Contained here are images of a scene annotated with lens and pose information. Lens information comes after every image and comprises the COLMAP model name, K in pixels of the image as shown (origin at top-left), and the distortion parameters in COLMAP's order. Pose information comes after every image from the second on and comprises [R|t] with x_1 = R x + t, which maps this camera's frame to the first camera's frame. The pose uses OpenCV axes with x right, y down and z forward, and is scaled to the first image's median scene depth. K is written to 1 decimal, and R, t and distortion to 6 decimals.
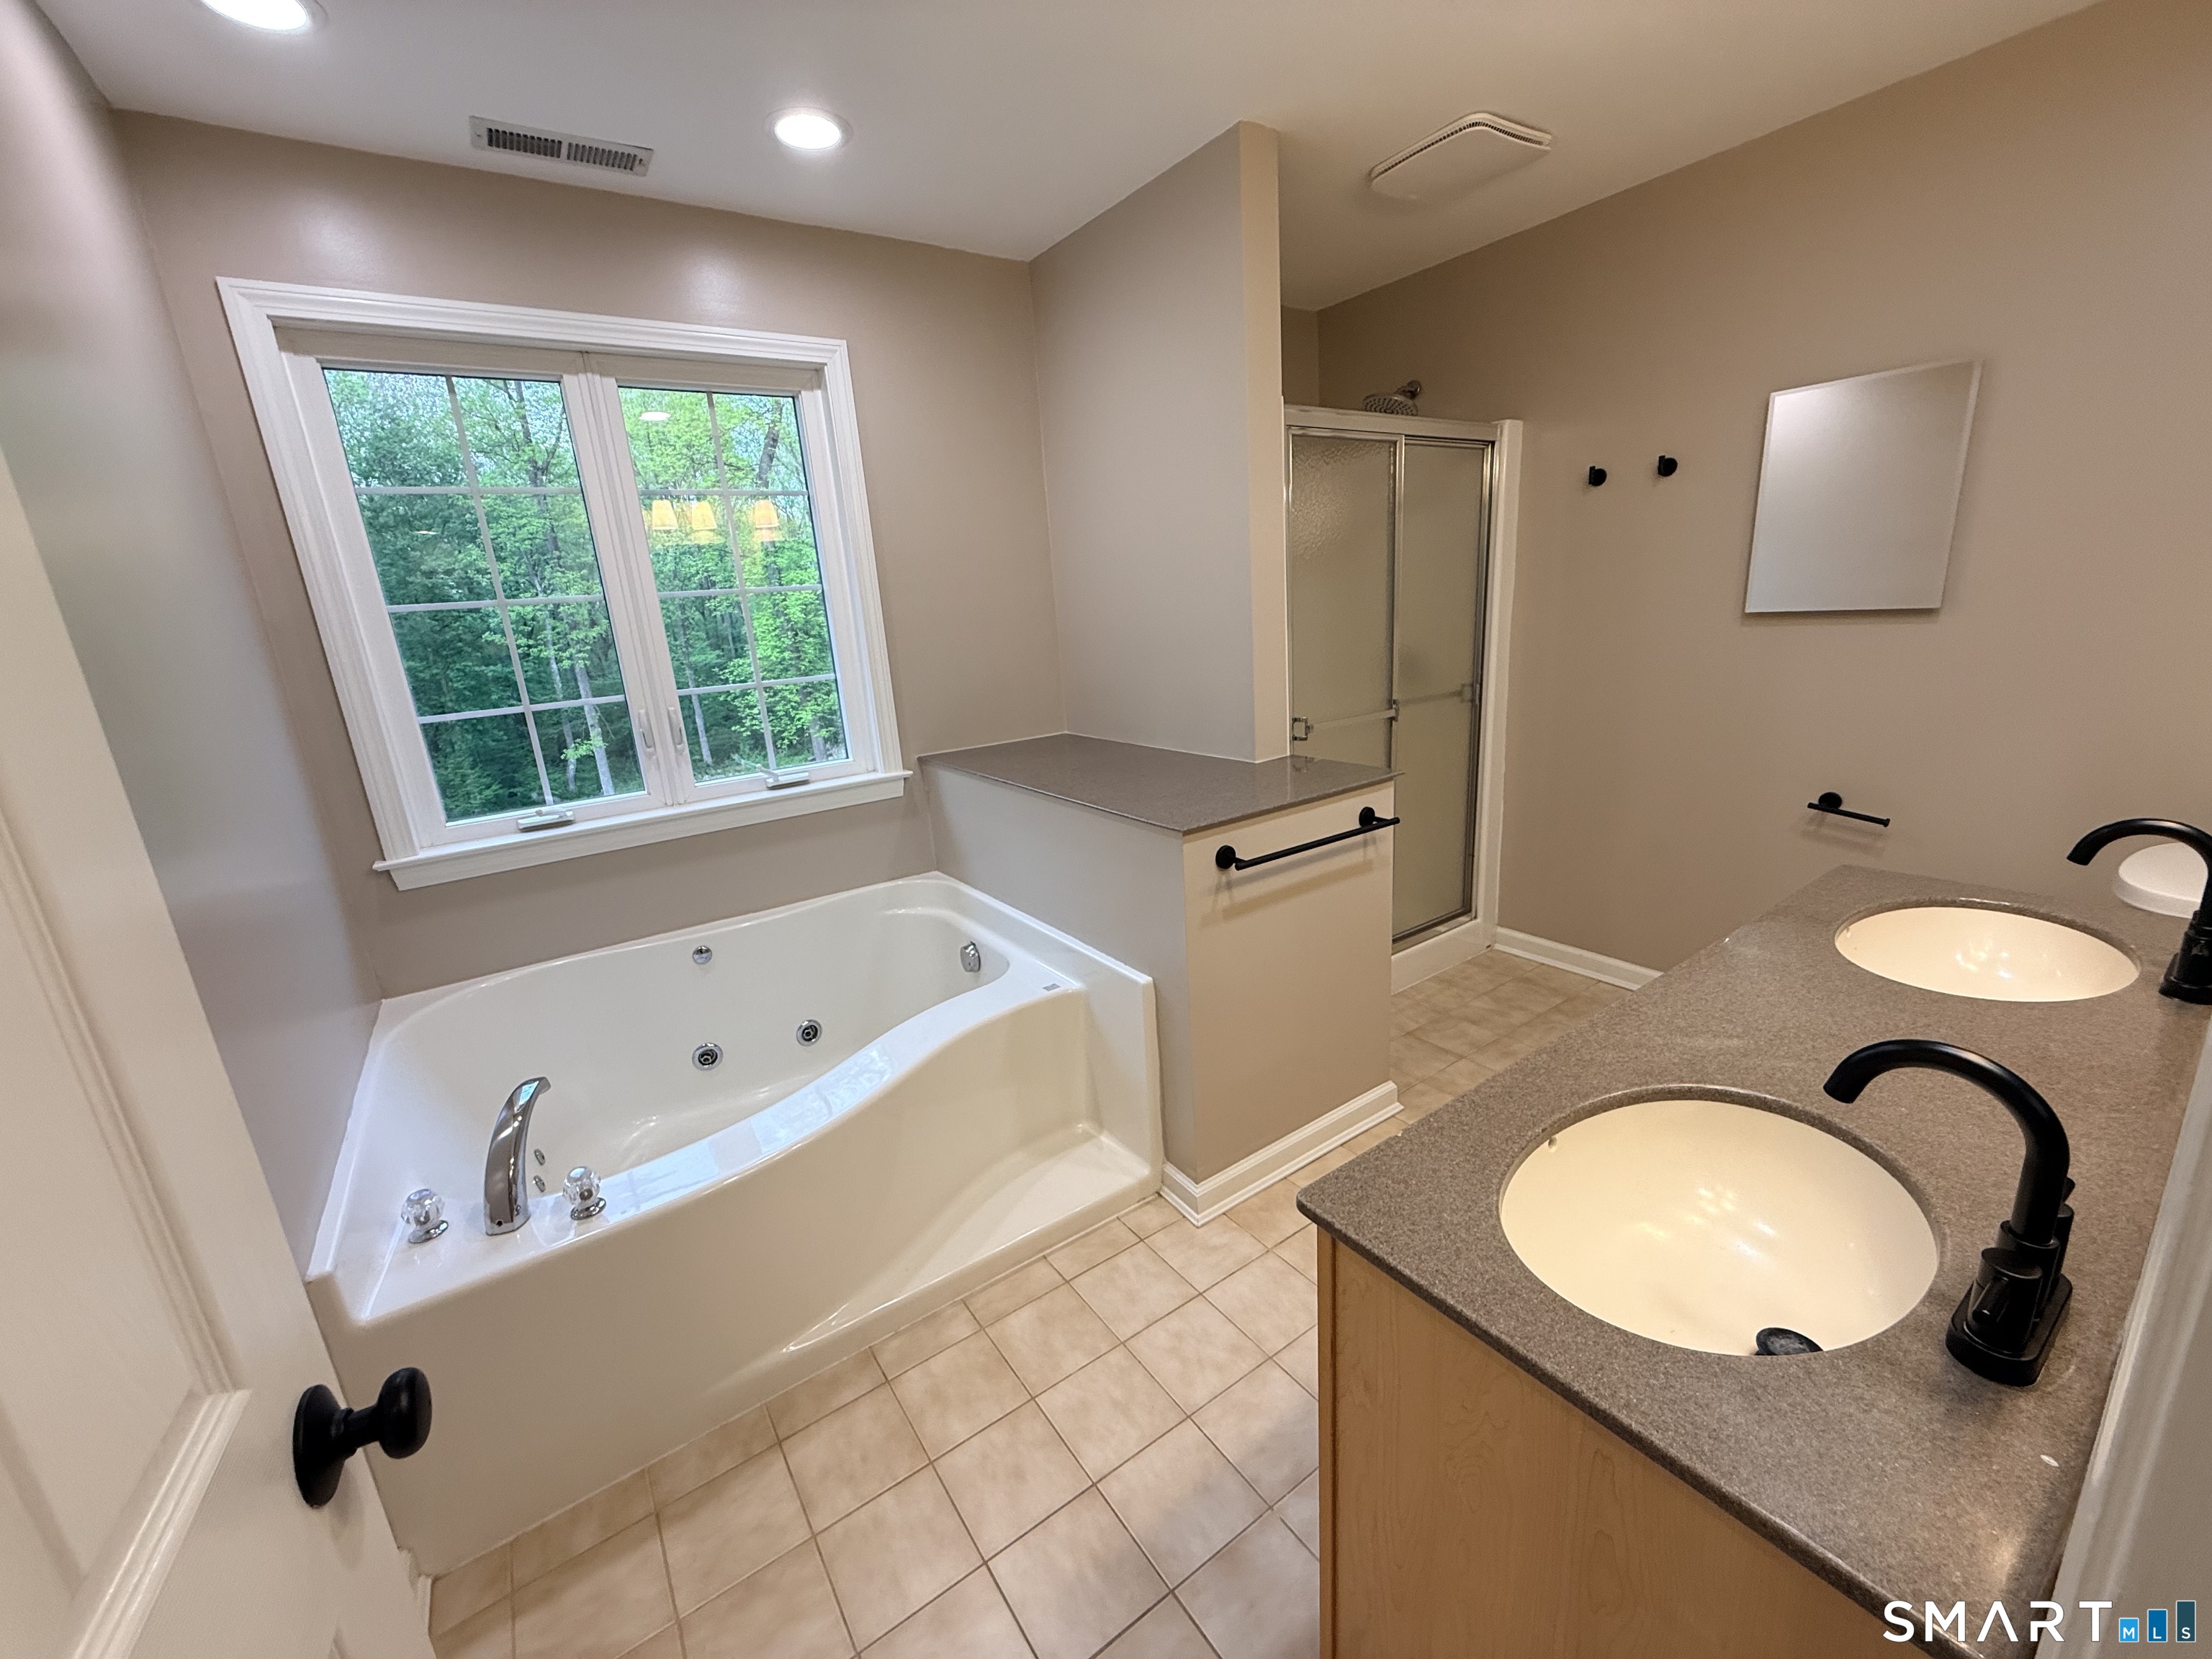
lens RADIAL K [[880.8, 0, 1105.1], [0, 880.8, 830.9], [0, 0, 1]] dist [-0.000076, 0.000076]
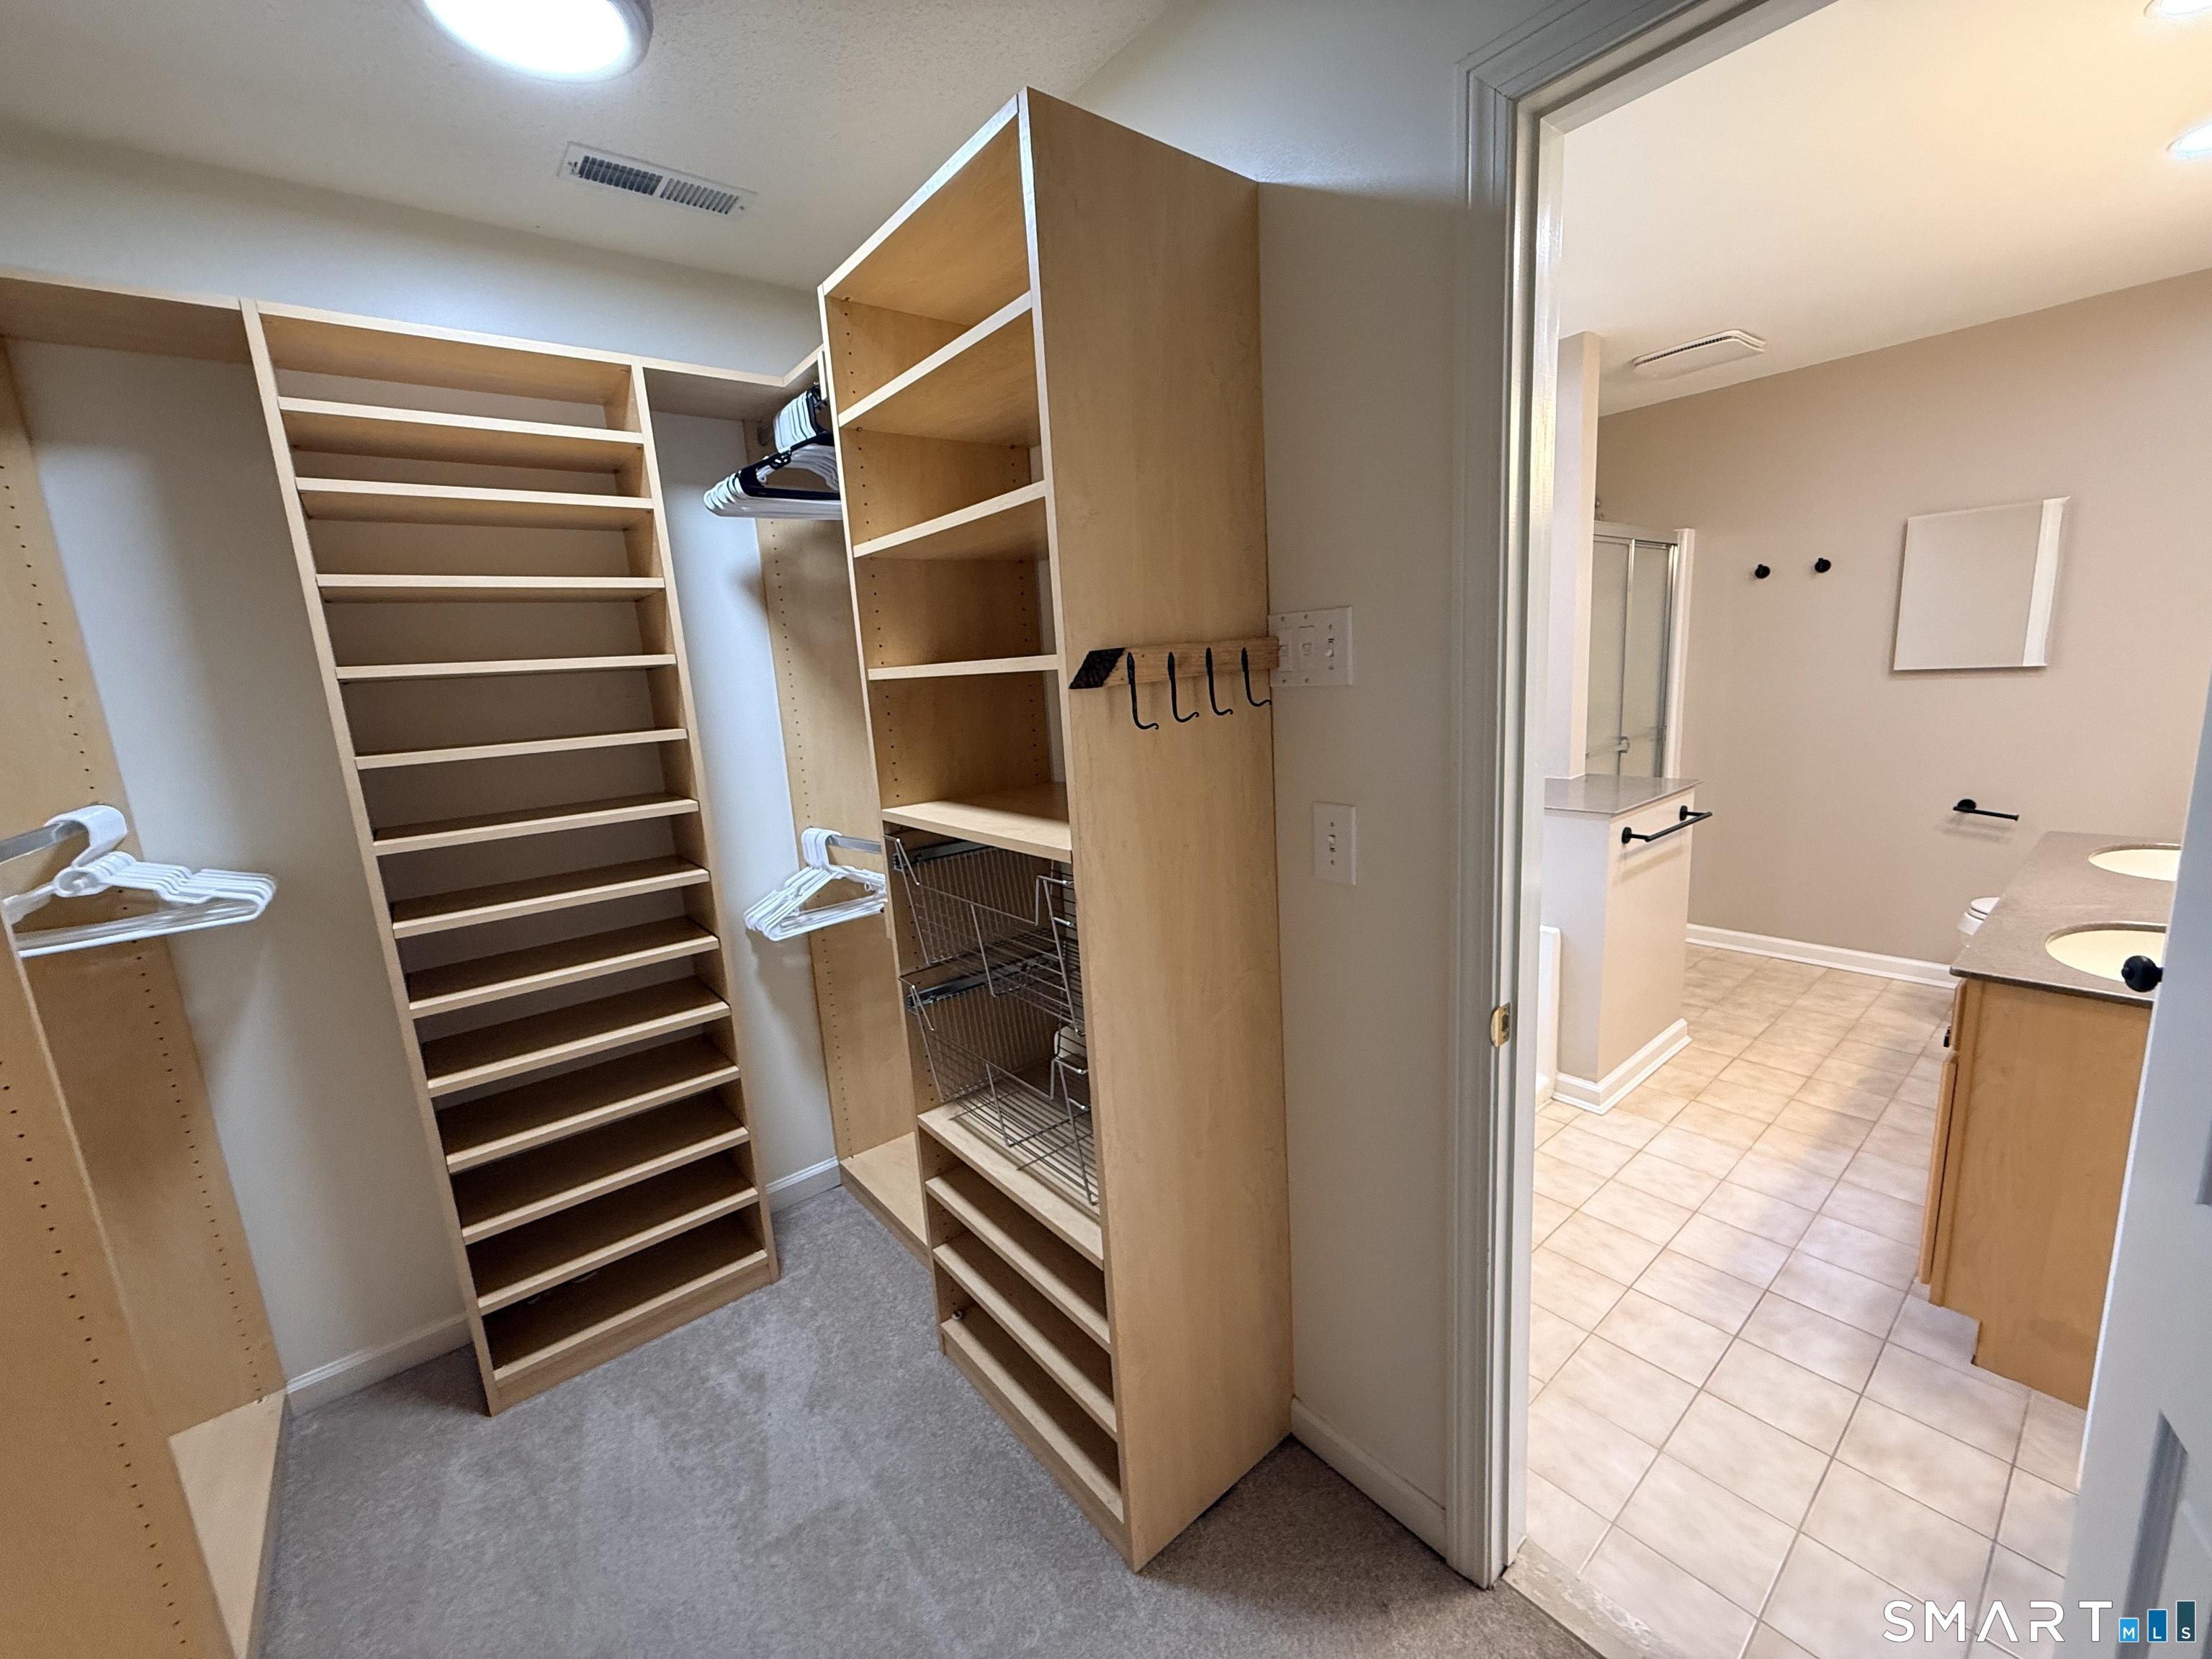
lens RADIAL K [[880.8, 0, 1112.9], [0, 880.8, 828.1], [0, 0, 1]] dist [-0.000076, 0.000076]
pose [[0.996775, -0.009097, 0.079732, -0.620209], [0.015656, 0.996508, -0.082022, 0.094943], [-0.078707, 0.083006, 0.993436, -0.257829]]
